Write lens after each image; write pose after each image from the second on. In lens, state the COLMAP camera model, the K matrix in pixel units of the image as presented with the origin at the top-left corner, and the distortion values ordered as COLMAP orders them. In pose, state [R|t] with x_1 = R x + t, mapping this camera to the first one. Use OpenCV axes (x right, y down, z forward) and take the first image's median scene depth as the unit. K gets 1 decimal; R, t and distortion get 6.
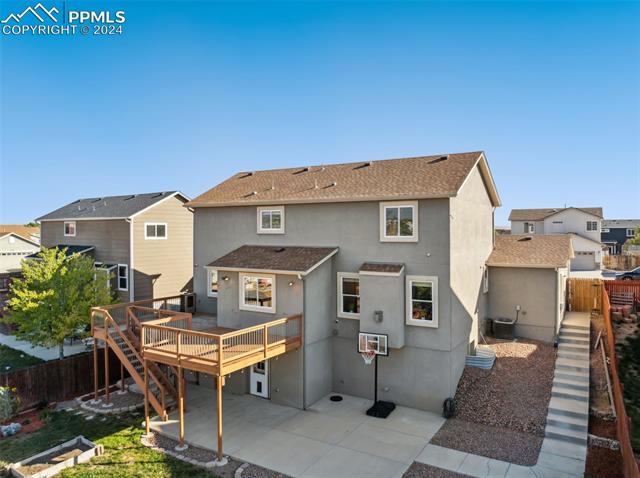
lens RADIAL K [[447.9, 0, 319.2], [0, 447.9, 237.2], [0, 0, 1]] dist [-0.037867, 0.002815]
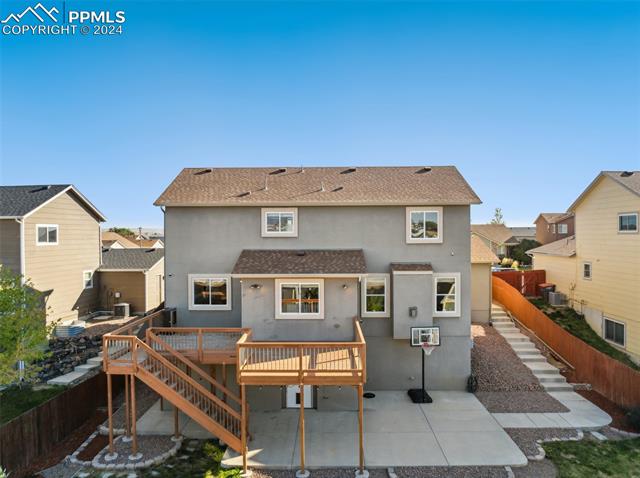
lens RADIAL K [[447.9, 0, 317.4], [0, 447.9, 241.0], [0, 0, 1]] dist [-0.037867, 0.002815]
pose [[0.870312, -0.010622, 0.492386, -0.568117], [0.010465, 0.999941, 0.003074, -0.001272], [-0.492389, 0.002478, 0.870372, 0.155436]]
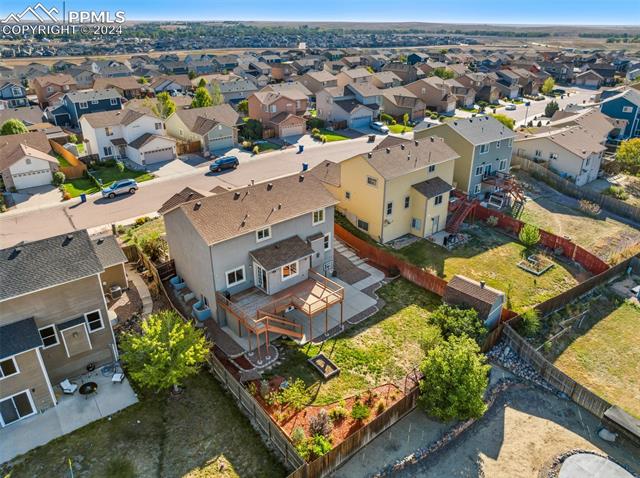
lens RADIAL K [[447.9, 0, 319.4], [0, 447.9, 238.3], [0, 0, 1]] dist [-0.037867, 0.002815]
pose [[0.297310, -0.401688, 0.866172, -1.850903], [0.015036, 0.909052, 0.416412, -0.879113], [-0.954663, -0.110780, 0.276310, 0.303727]]
